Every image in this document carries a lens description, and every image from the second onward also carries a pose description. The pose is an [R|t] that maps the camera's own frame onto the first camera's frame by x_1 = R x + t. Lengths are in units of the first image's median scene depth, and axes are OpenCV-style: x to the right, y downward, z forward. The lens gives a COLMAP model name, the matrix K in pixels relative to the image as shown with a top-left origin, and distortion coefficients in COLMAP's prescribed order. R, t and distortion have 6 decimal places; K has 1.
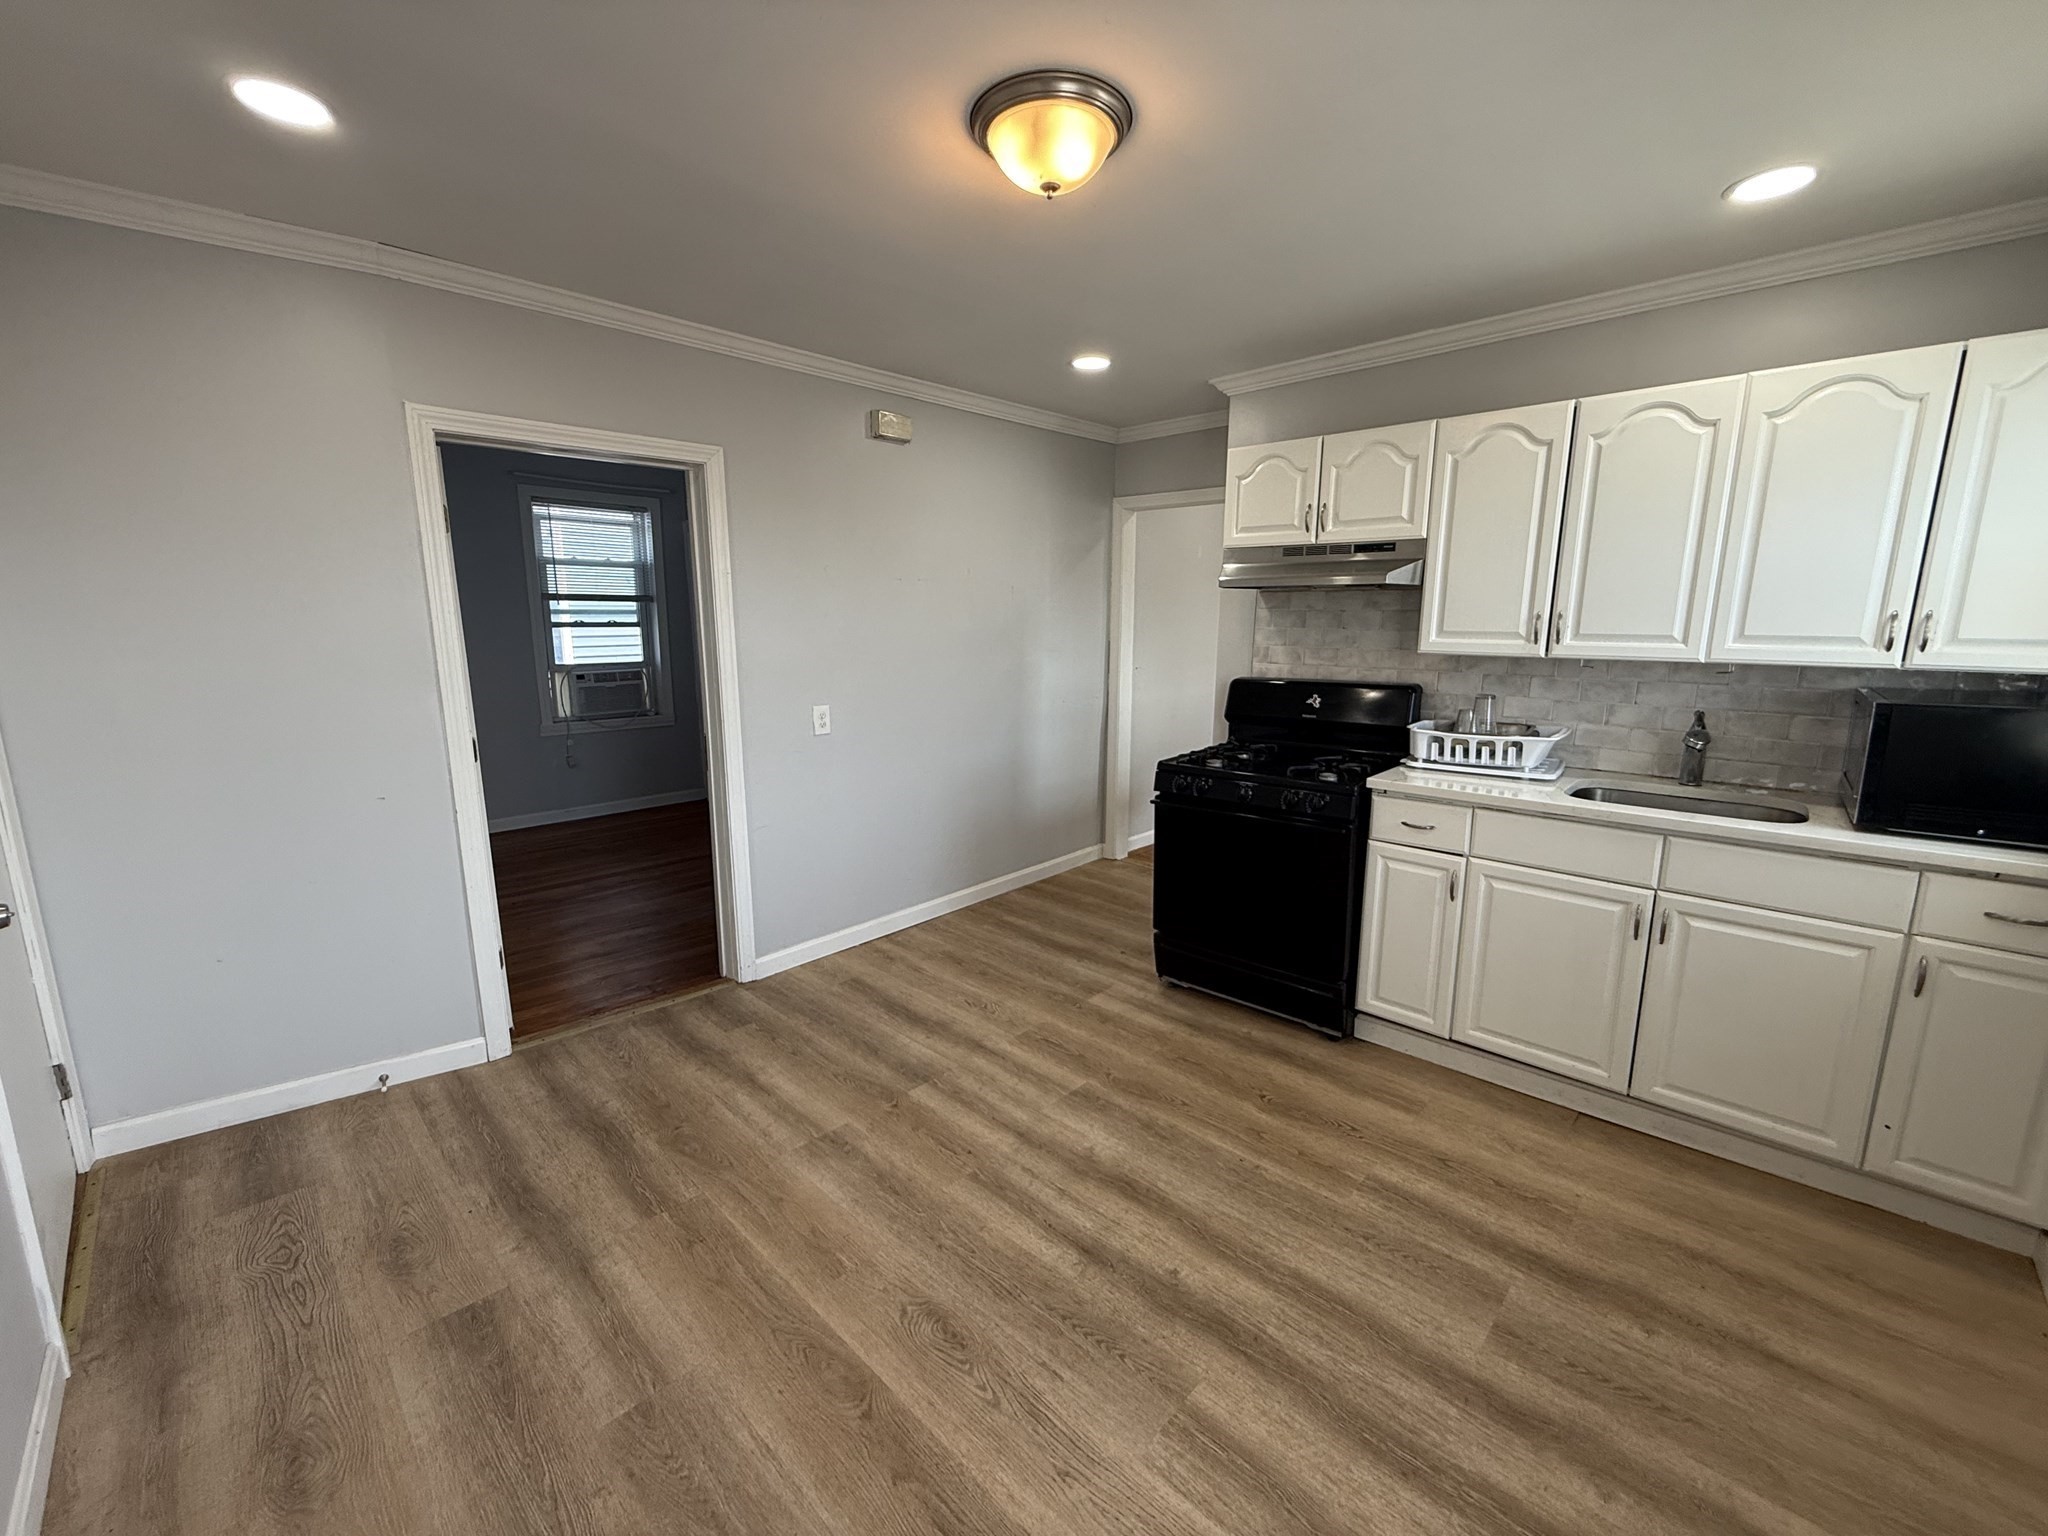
lens RADIAL K [[820.5, 0, 1023.7], [0, 820.5, 763.3], [0, 0, 1]] dist [-0.001274, -0.000177]
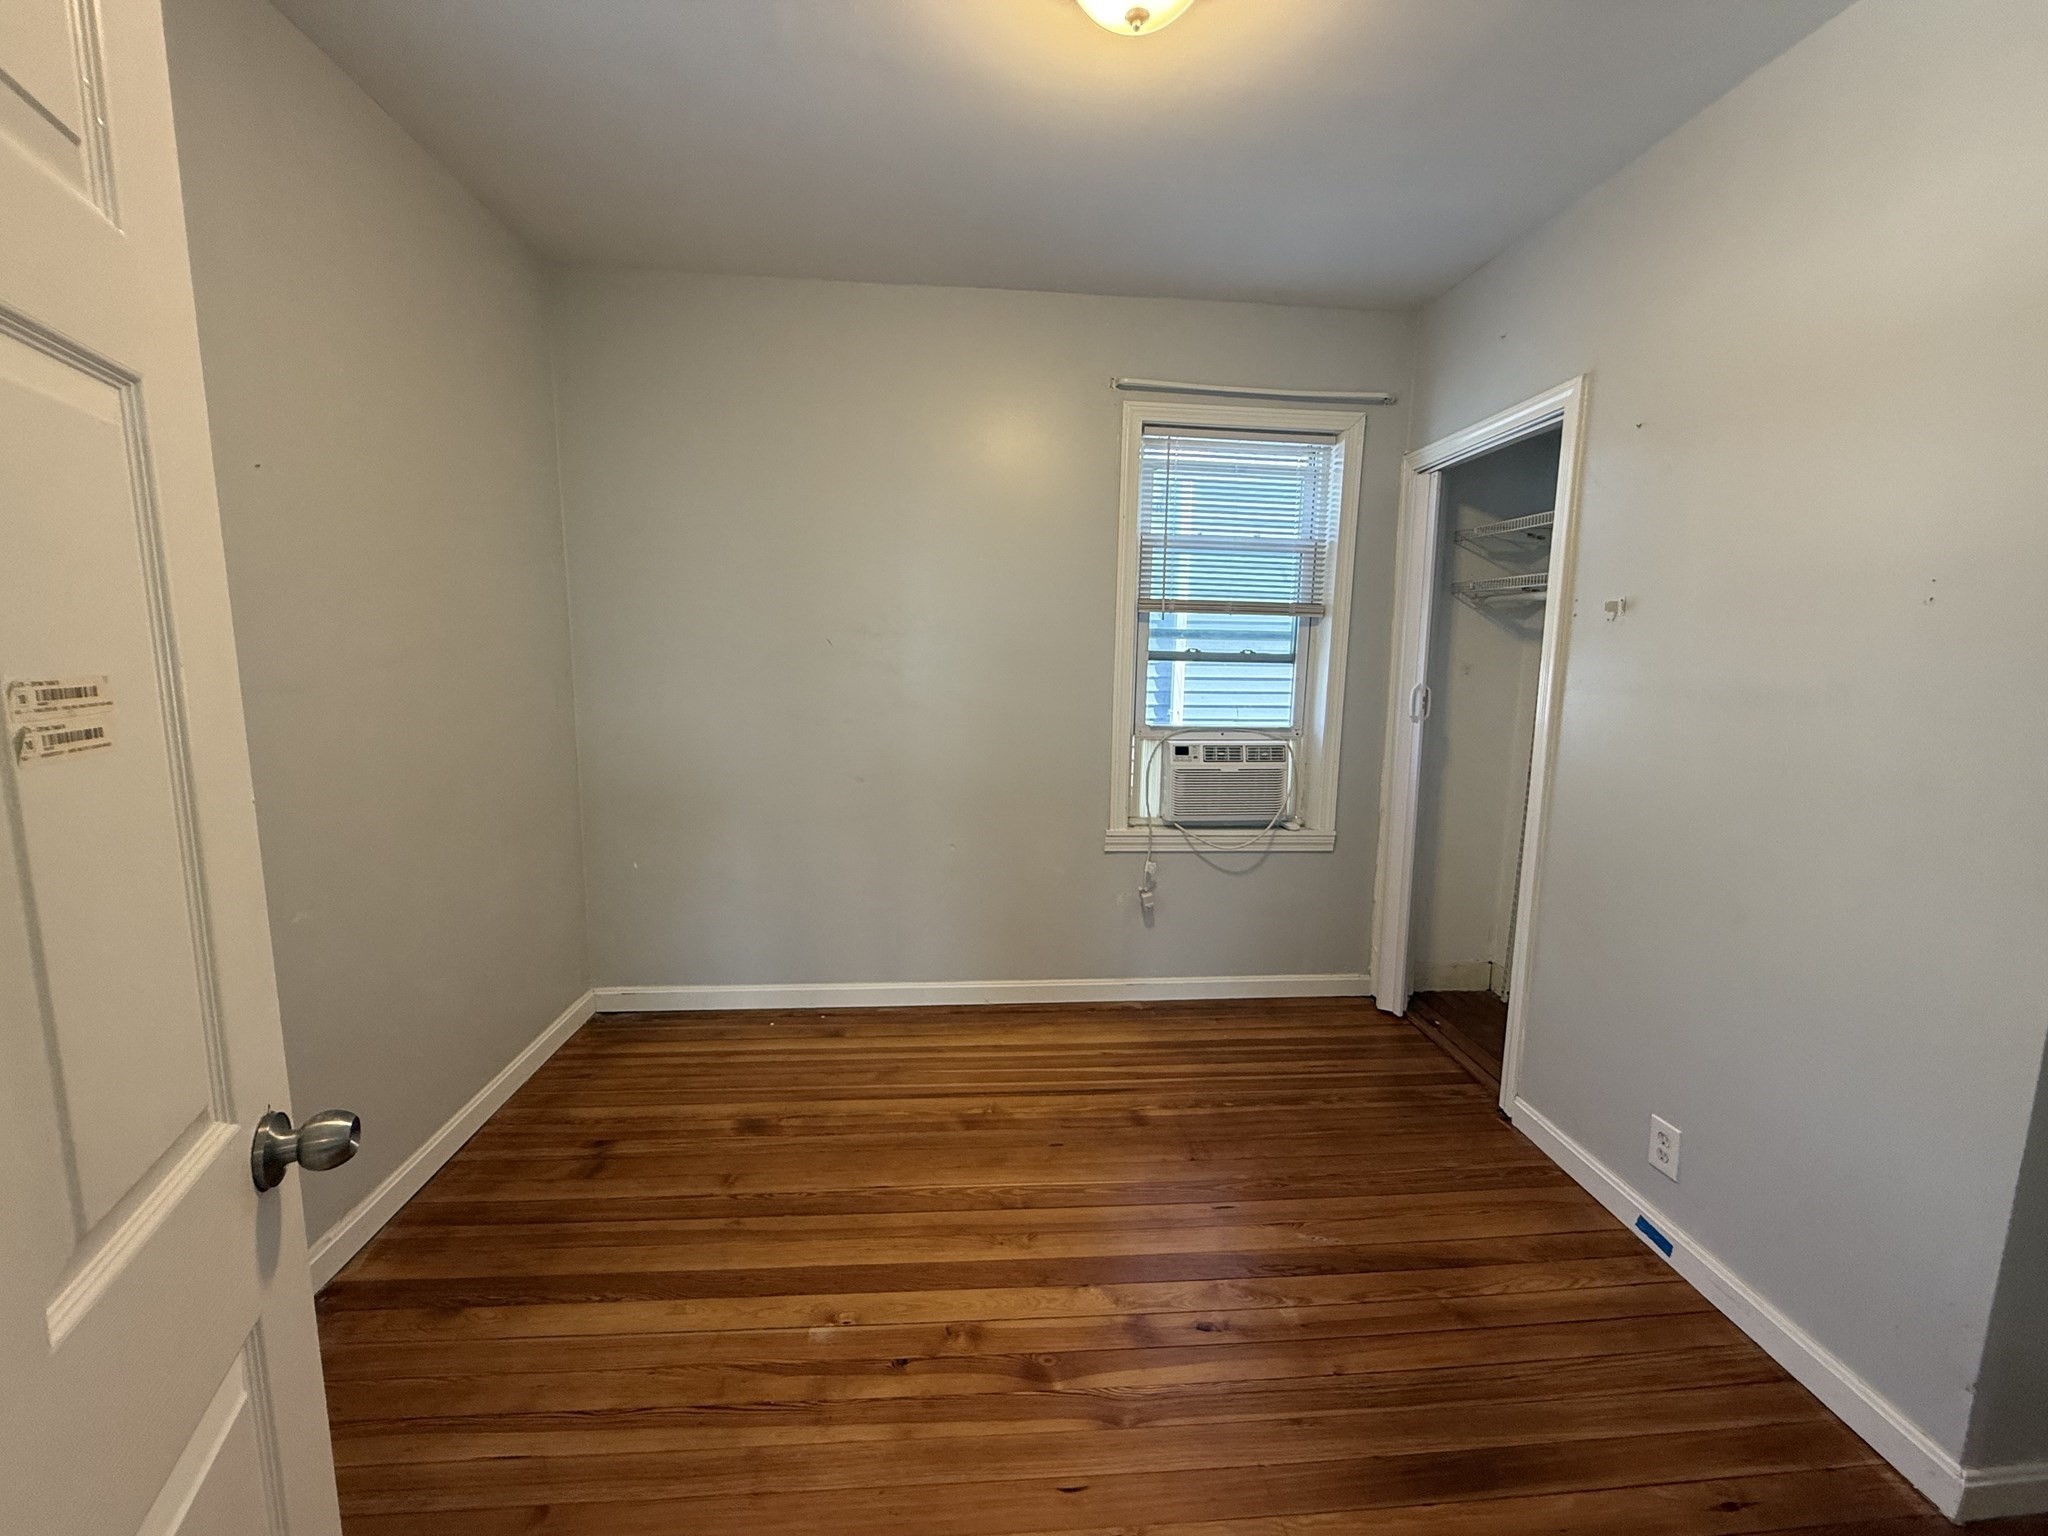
lens RADIAL K [[820.5, 0, 1016.5], [0, 820.5, 767.5], [0, 0, 1]] dist [-0.001274, -0.000177]
pose [[0.762291, 0.099295, -0.639573, -0.271071], [-0.132470, 0.991179, -0.004006, -0.076747], [0.633533, 0.087778, 0.768720, 0.506674]]
